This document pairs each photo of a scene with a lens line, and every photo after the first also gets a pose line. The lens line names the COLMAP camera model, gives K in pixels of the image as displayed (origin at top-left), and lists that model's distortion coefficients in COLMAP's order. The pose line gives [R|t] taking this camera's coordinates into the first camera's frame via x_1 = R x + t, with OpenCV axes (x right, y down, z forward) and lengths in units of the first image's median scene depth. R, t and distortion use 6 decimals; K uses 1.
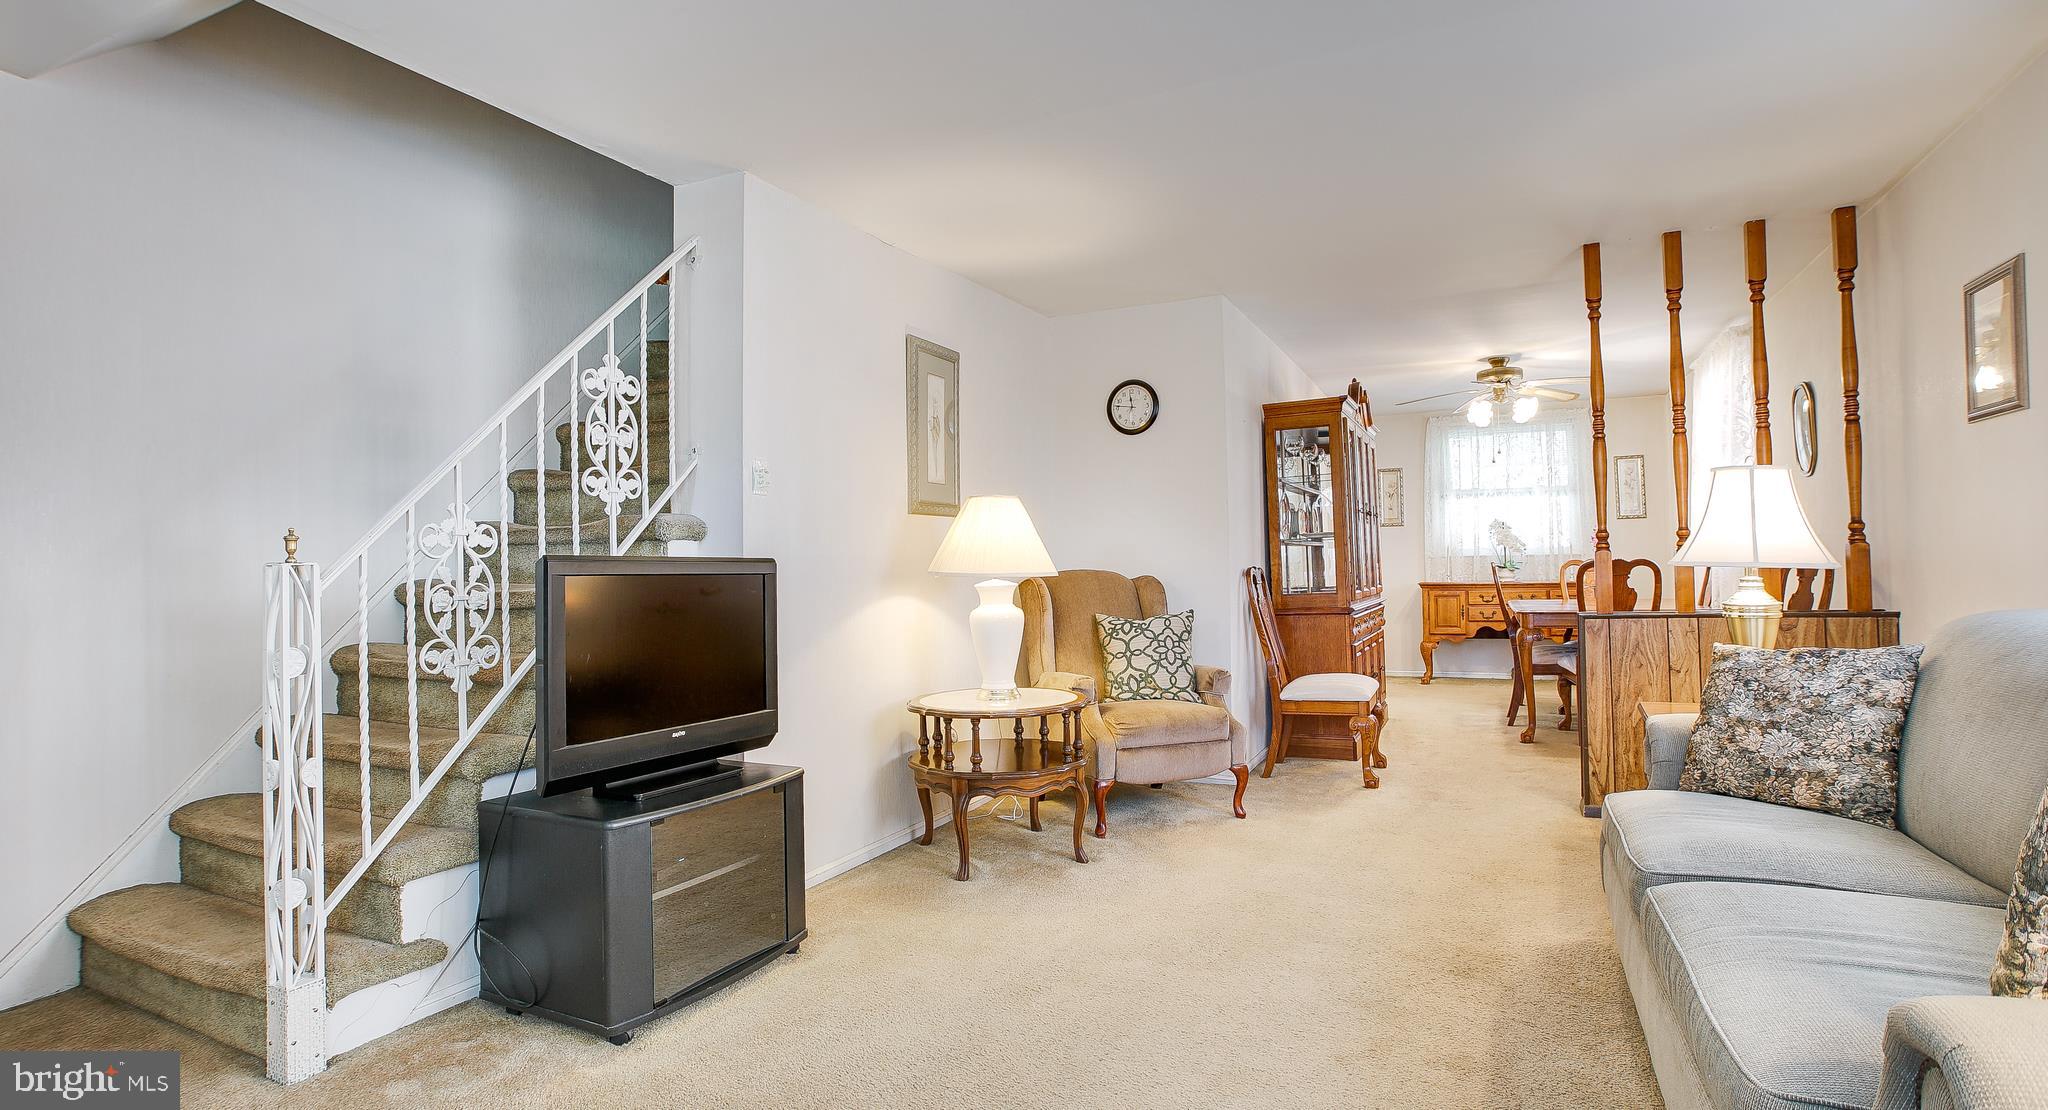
lens RADIAL K [[1008.4, 0, 1023.2], [0, 1008.4, 545.9], [0, 0, 1]] dist [-0.002800, 0.000739]
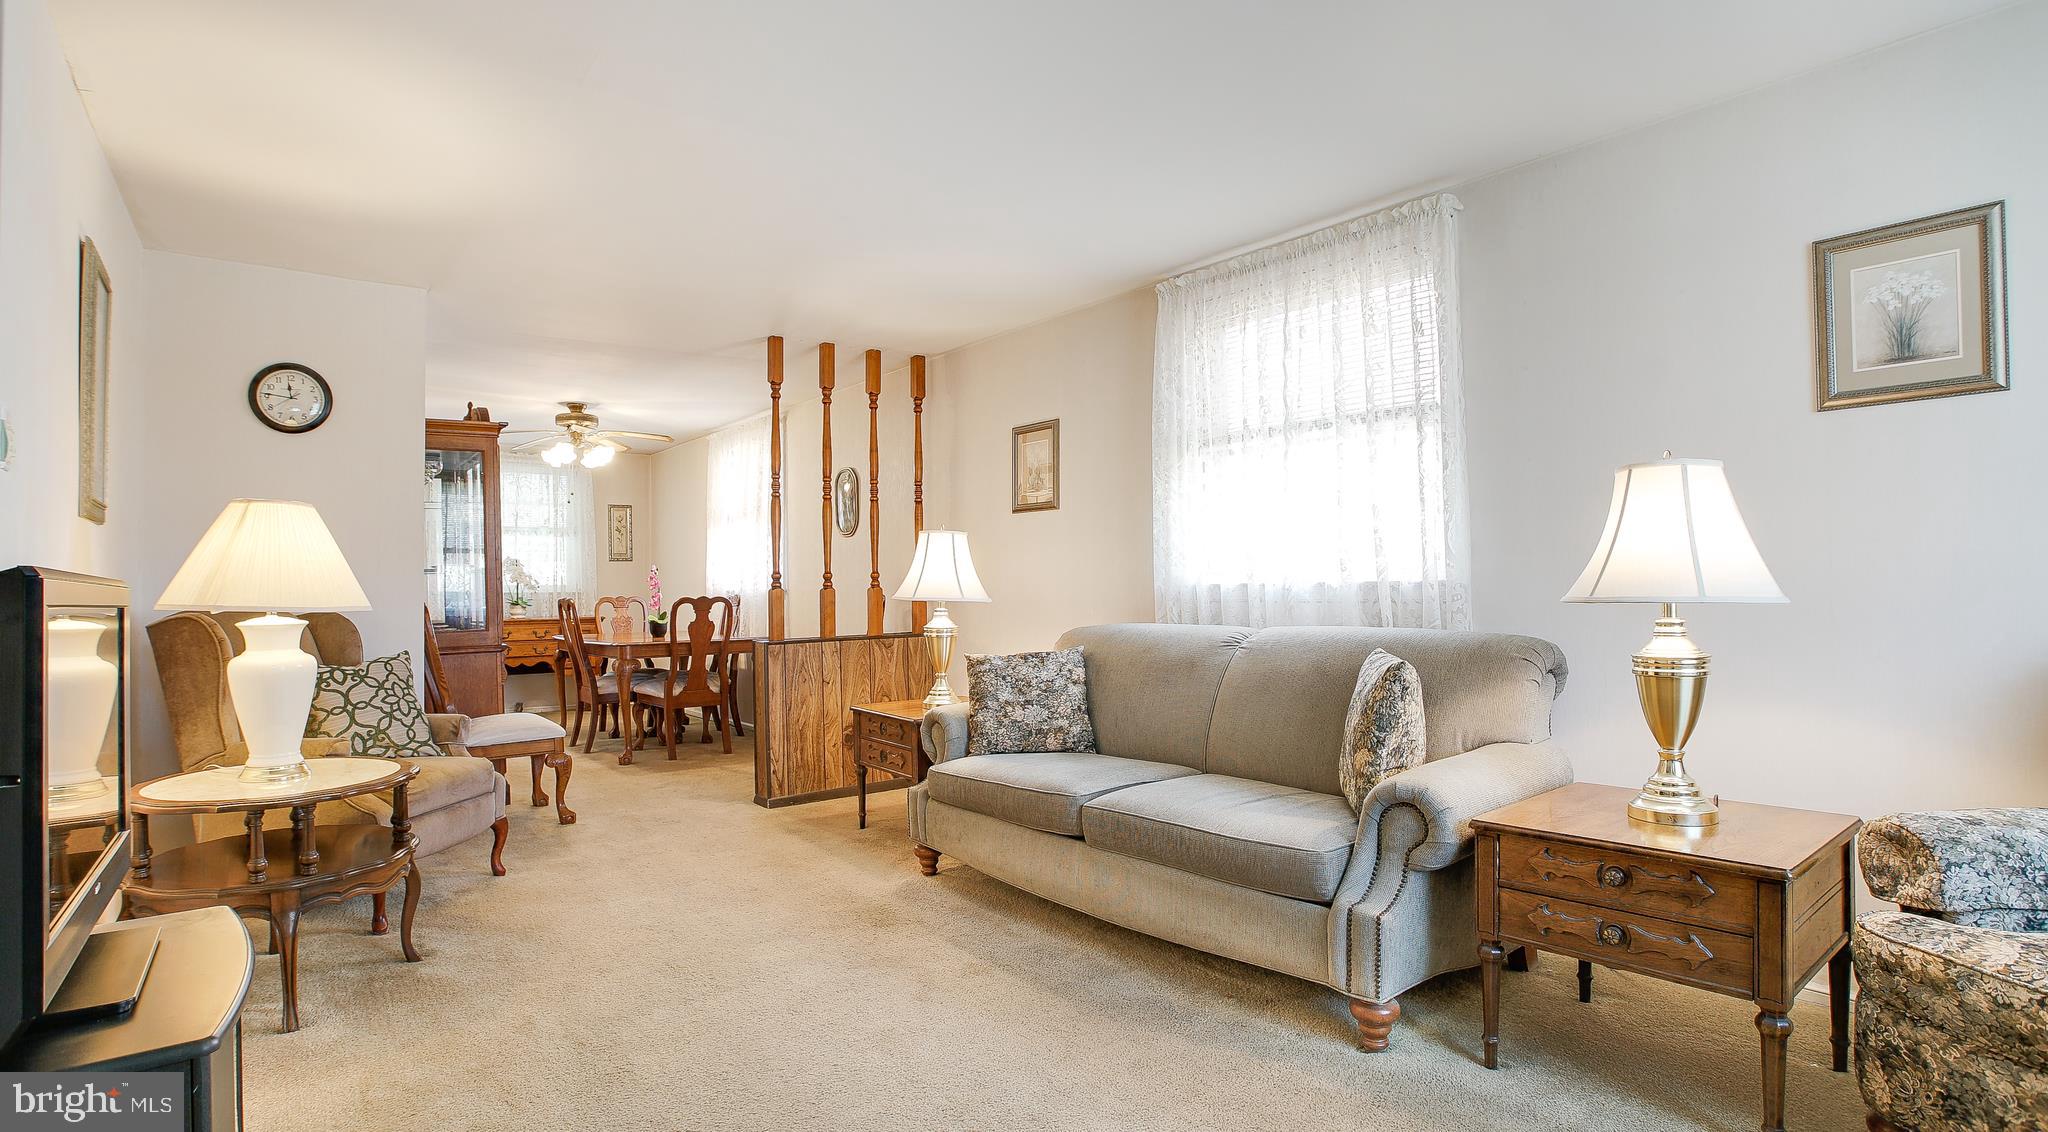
lens RADIAL K [[1015.9, 0, 1012.9], [0, 1015.9, 574.8], [0, 0, 1]] dist [-0.044473, 0.000088]
pose [[0.476000, 0.025806, 0.879066, -0.349689], [-0.016762, 0.999654, -0.020269, 0.007733], [-0.879285, -0.005087, 0.476268, 0.153451]]
